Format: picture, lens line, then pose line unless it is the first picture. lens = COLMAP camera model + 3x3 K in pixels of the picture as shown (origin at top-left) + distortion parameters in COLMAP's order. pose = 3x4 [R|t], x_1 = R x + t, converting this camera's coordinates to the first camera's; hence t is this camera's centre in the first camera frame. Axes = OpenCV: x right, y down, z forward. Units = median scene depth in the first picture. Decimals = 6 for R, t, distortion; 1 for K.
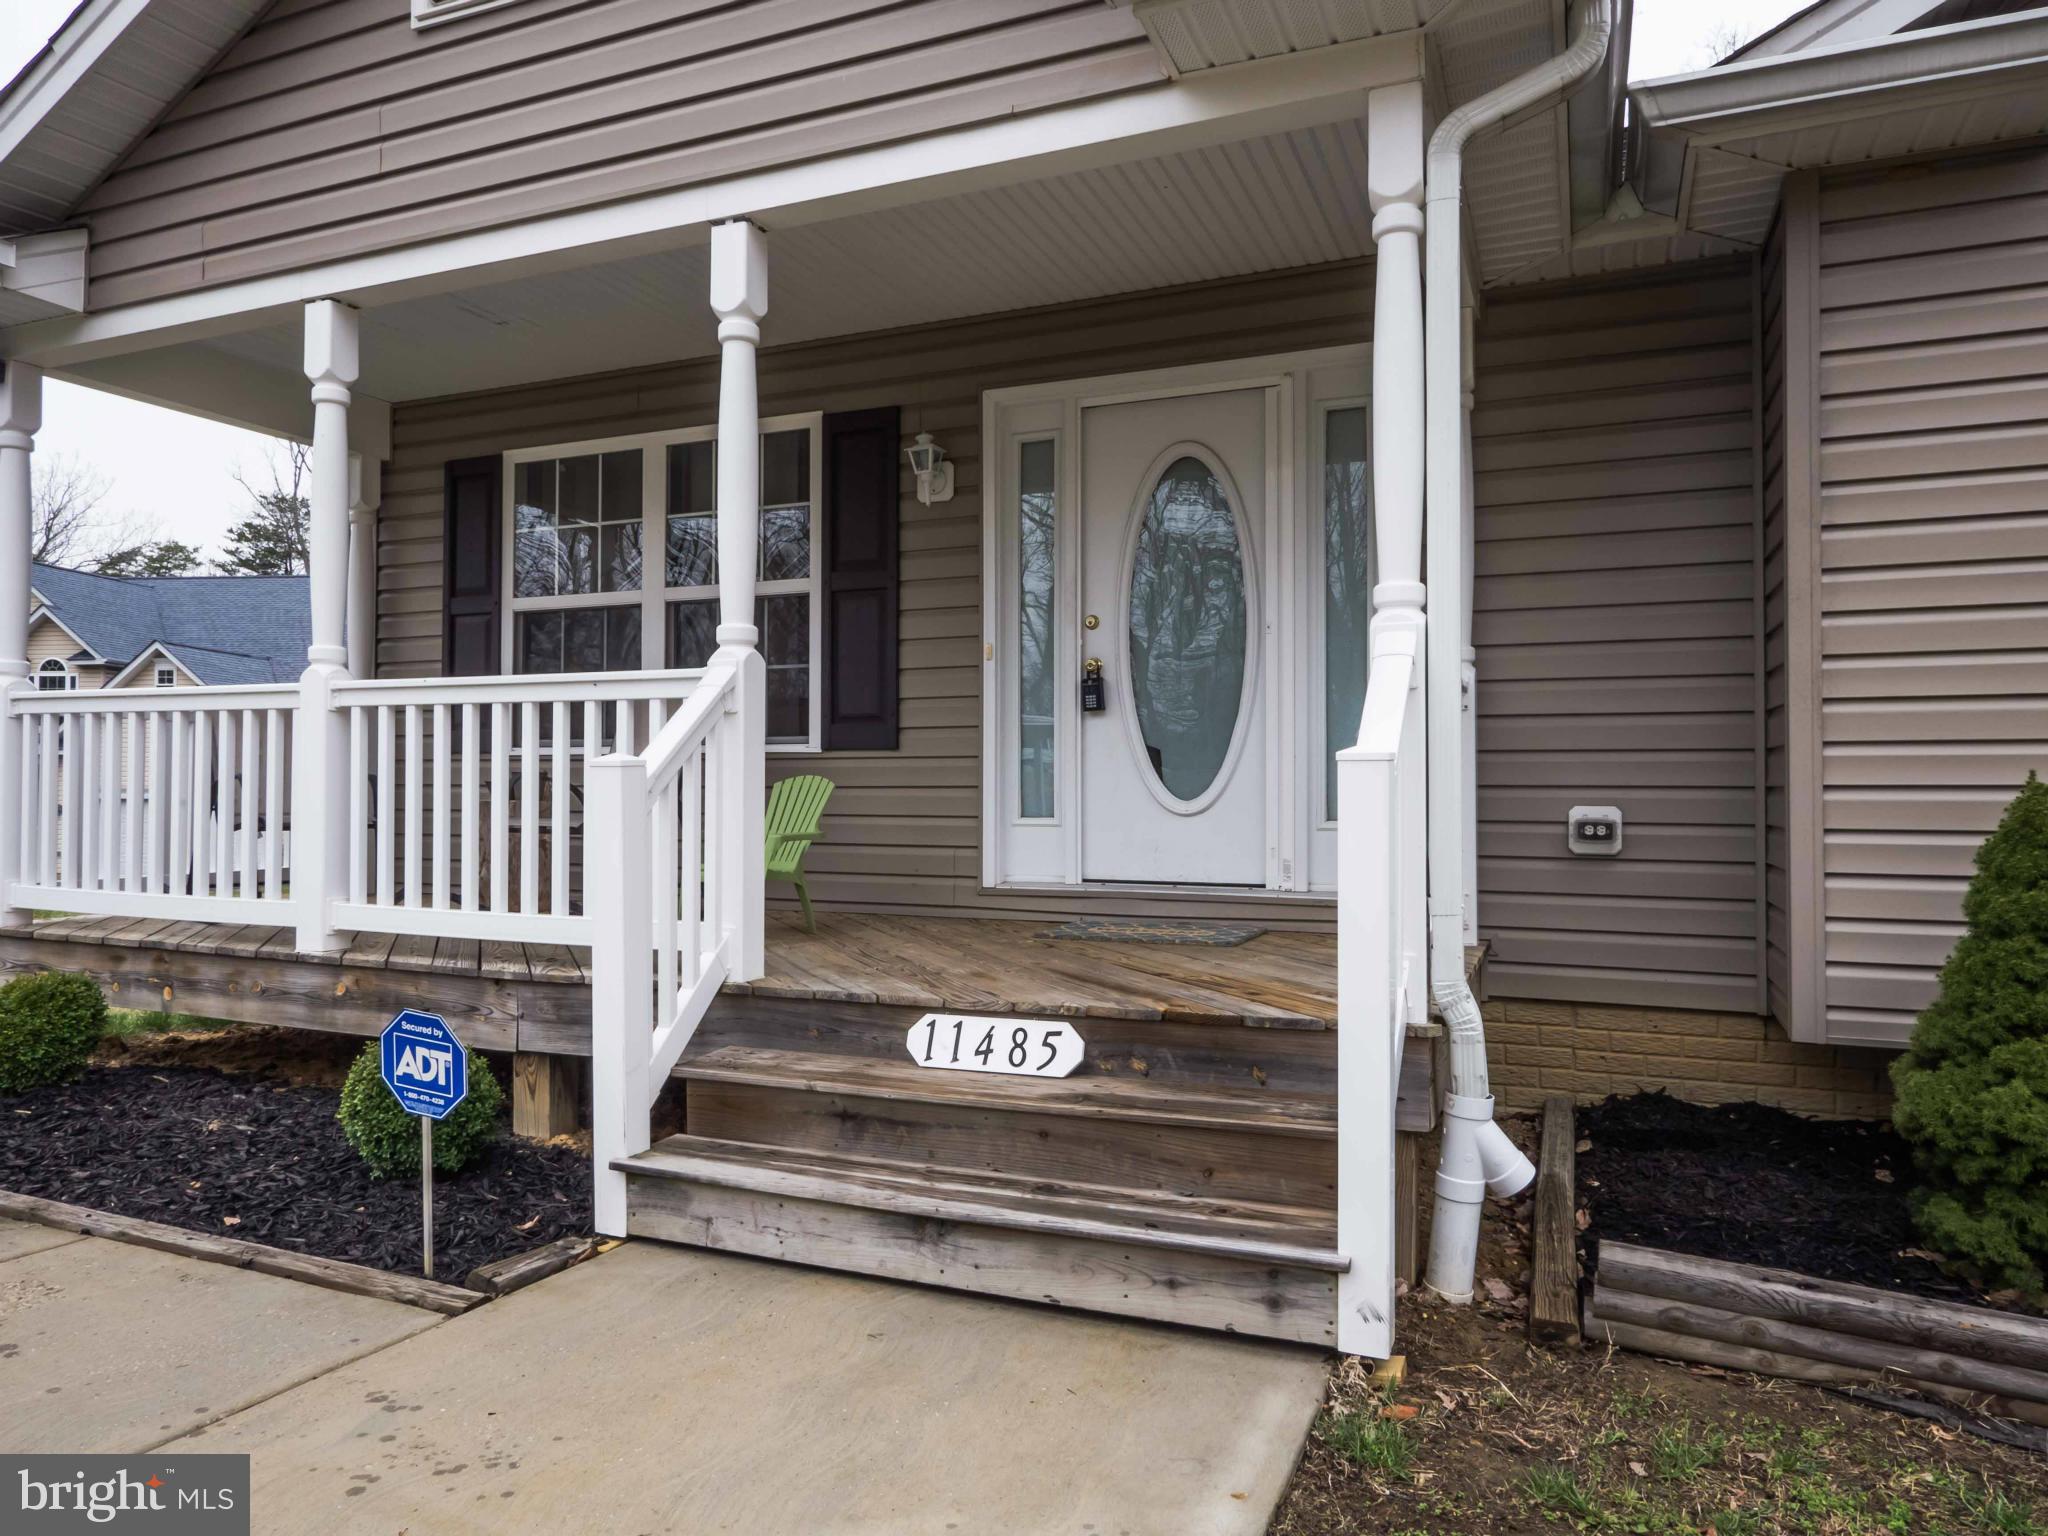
lens RADIAL K [[1351.7, 0, 966.2], [0, 1351.7, 764.4], [0, 0, 1]] dist [-0.000493, -0.006019]
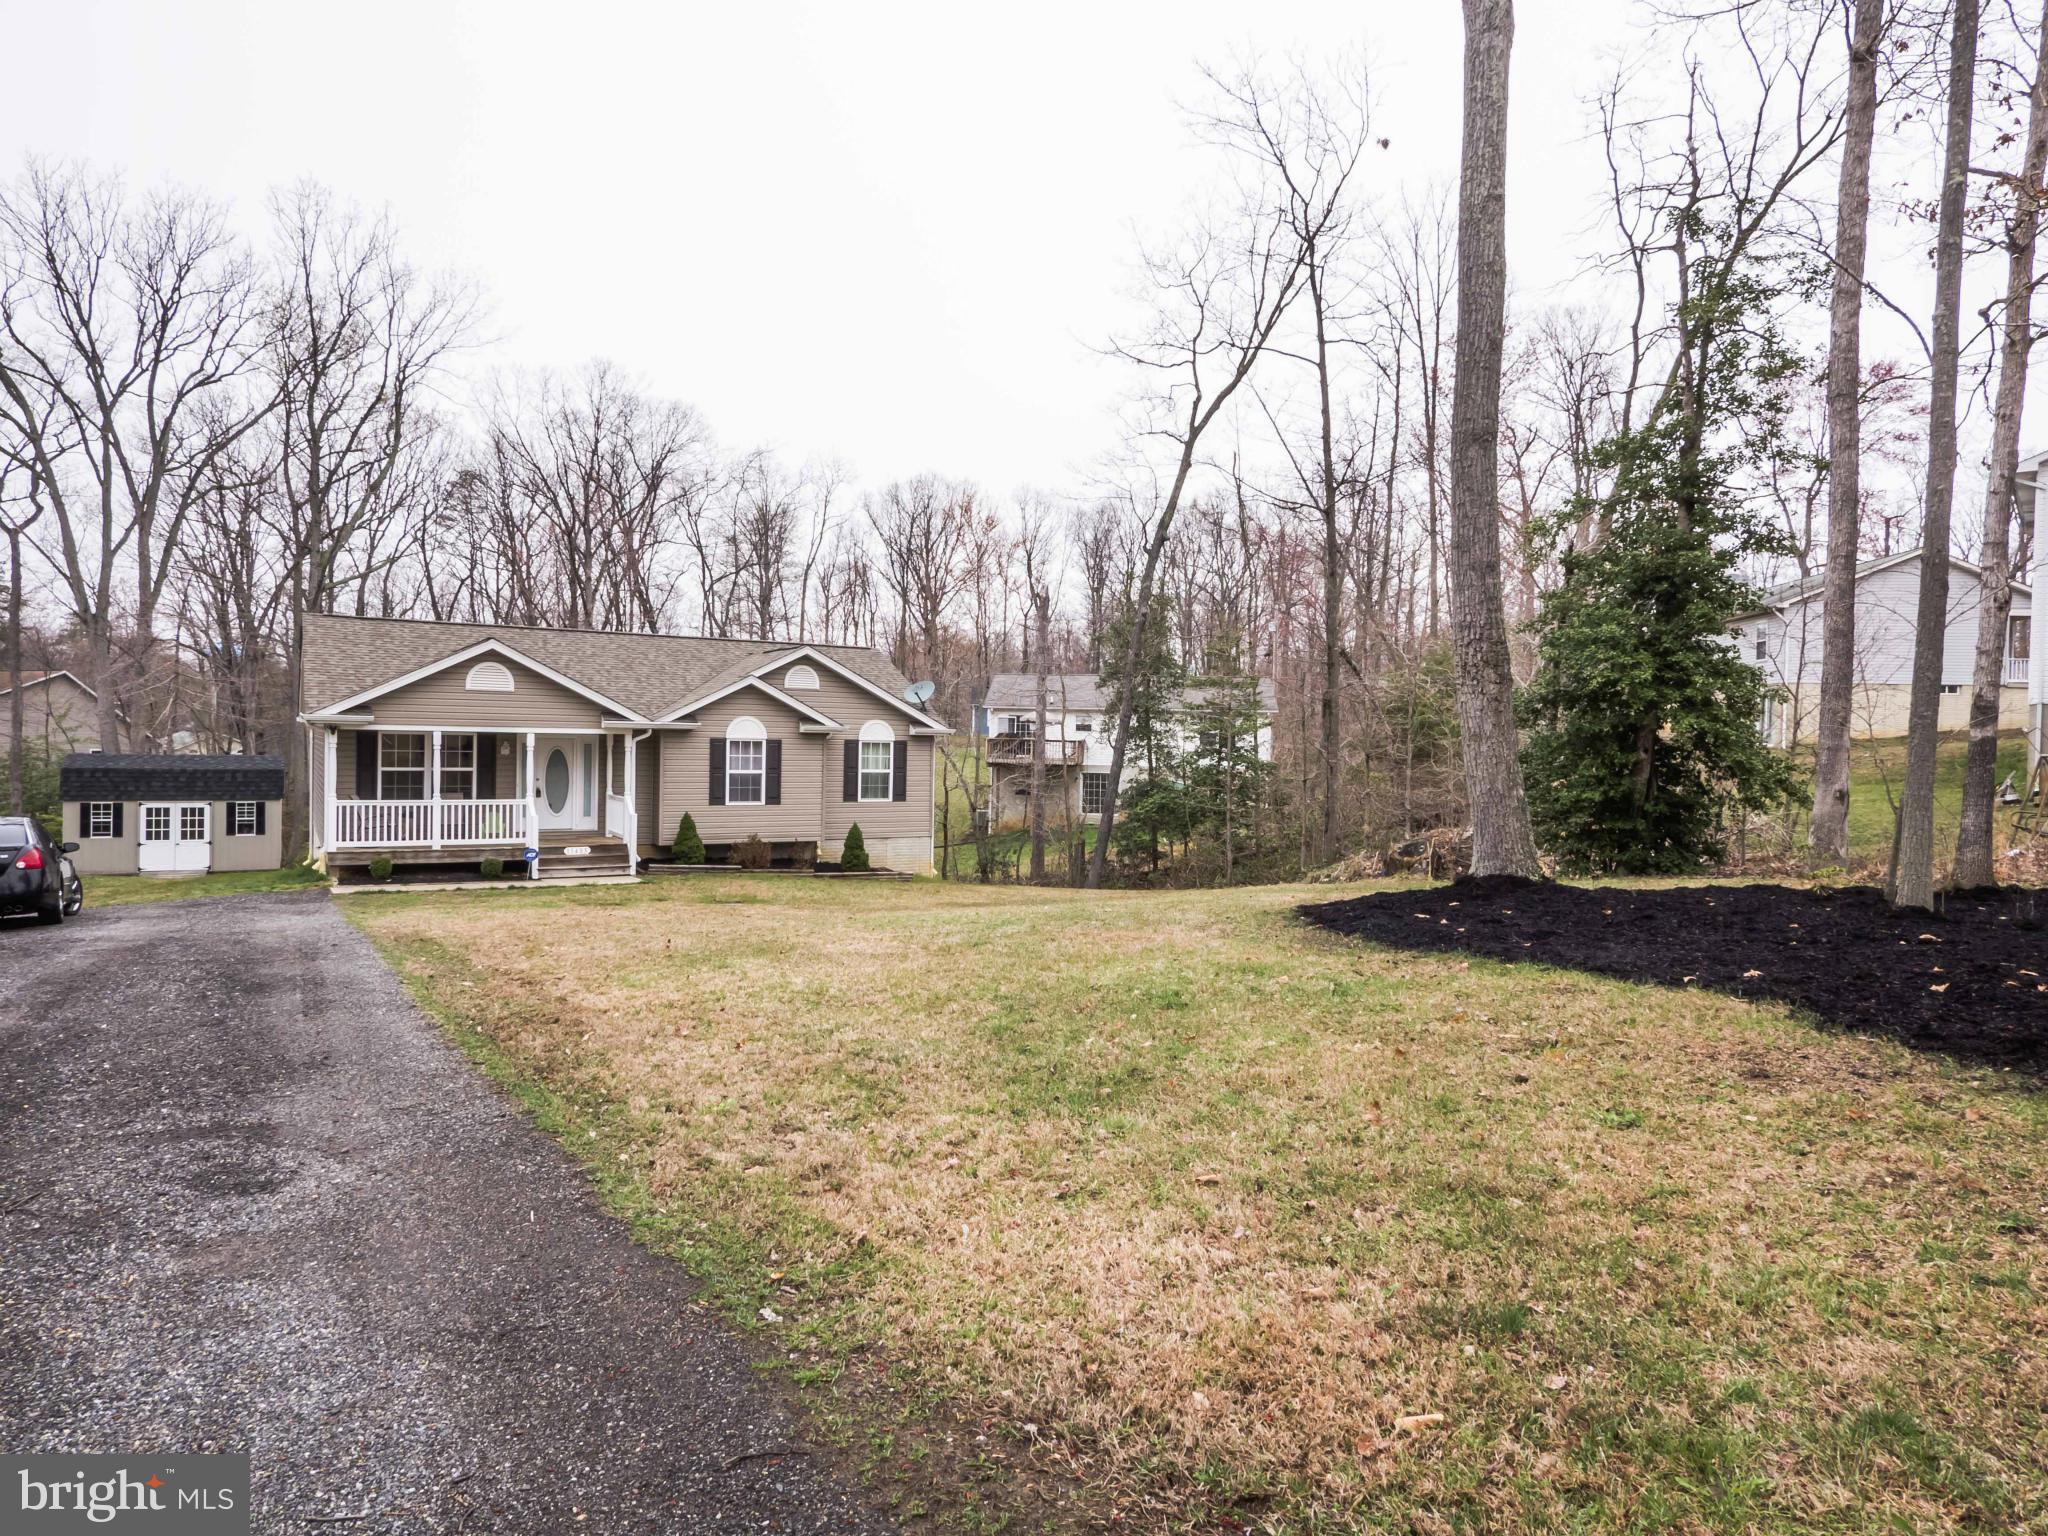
lens RADIAL K [[1289.6, 0, 1037.9], [0, 1289.6, 764.0], [0, 0, 1]] dist [0.009310, -0.001290]
pose [[0.574626, -0.009401, 0.818362, -3.523859], [-0.033296, 0.998838, 0.034853, -0.495351], [-0.817739, -0.047275, 0.573645, -4.198102]]
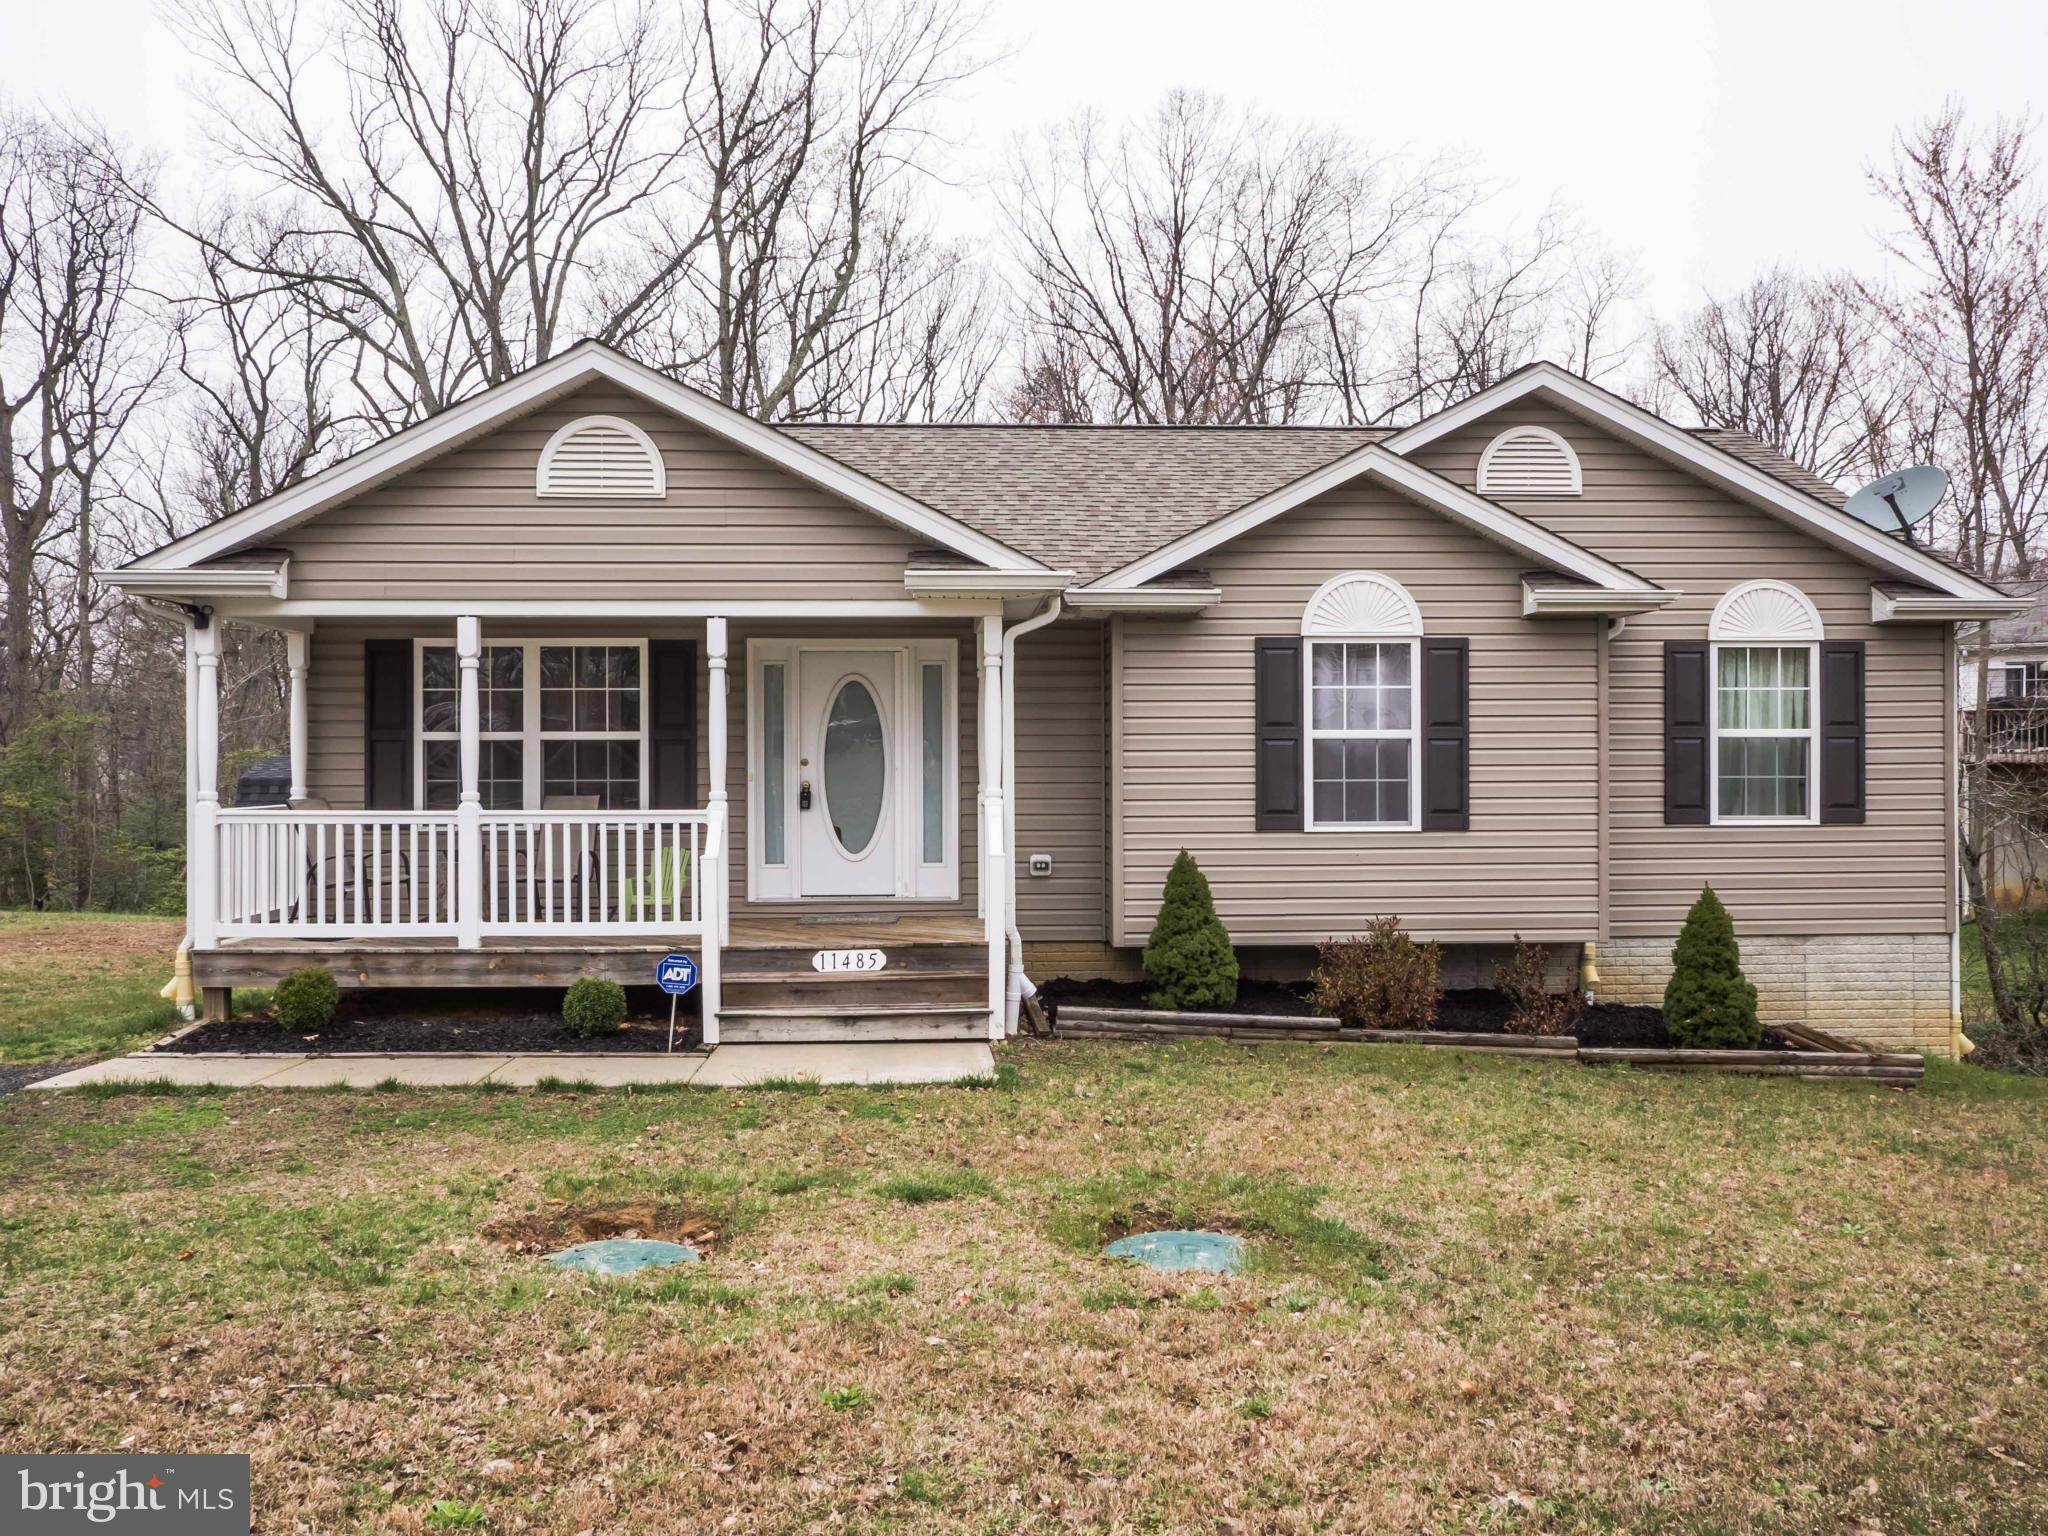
lens RADIAL K [[1733.7, 0, 988.6], [0, 1733.7, 765.4], [0, 0, 1]] dist [0.004922, 0.006180]
pose [[0.895459, -0.006631, 0.445095, -0.959042], [-0.002109, 0.999815, 0.019138, -0.184106], [-0.445139, -0.018076, 0.895279, -1.654724]]
